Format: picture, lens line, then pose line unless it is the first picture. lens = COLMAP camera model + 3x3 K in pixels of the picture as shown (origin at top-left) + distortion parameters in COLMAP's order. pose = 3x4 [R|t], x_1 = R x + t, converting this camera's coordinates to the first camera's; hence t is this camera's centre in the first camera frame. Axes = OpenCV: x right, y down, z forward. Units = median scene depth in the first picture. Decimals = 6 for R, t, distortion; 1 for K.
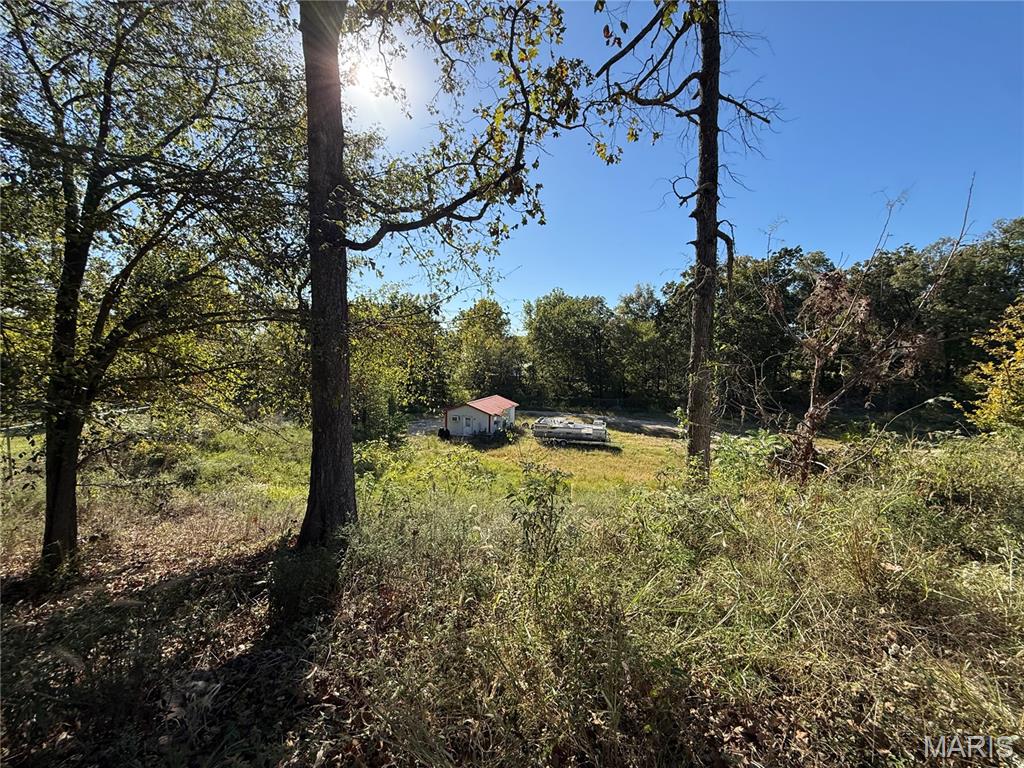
lens RADIAL K [[409.7, 0, 511.2], [0, 409.7, 385.3], [0, 0, 1]] dist [-0.001687, 0.000565]
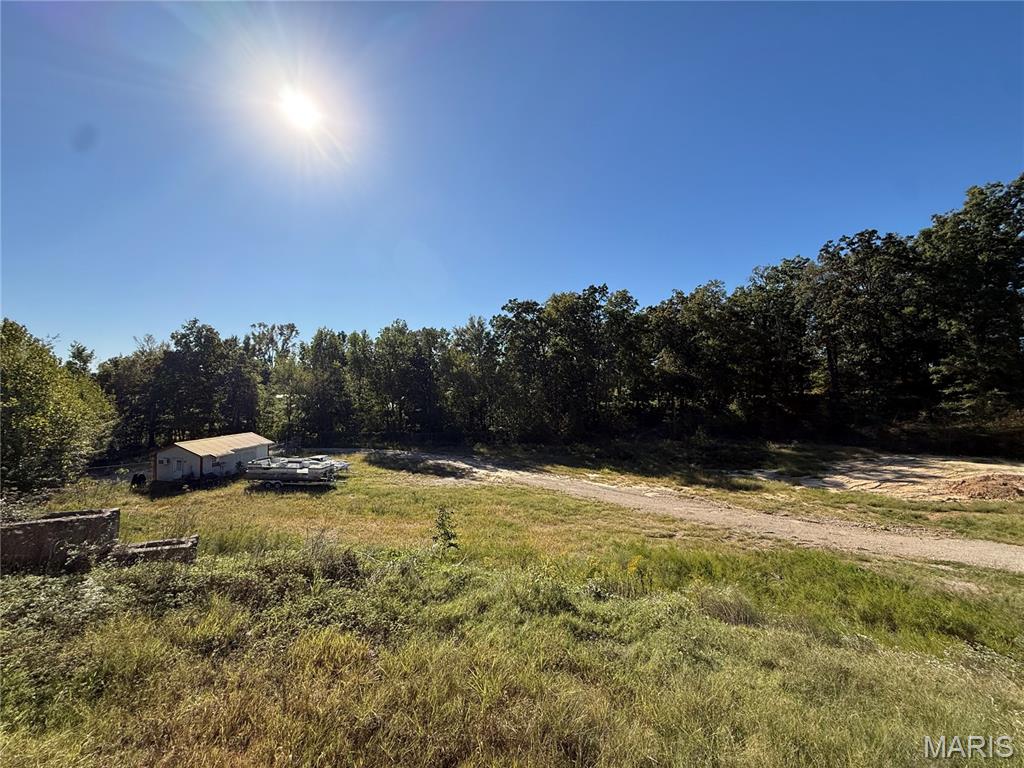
lens RADIAL K [[409.7, 0, 511.5], [0, 409.7, 383.6], [0, 0, 1]] dist [-0.001687, 0.000565]
pose [[0.992754, -0.007142, 0.119951, 0.356161], [0.016784, 0.996688, -0.079565, -0.002316], [-0.118985, 0.081002, 0.989586, 0.008552]]
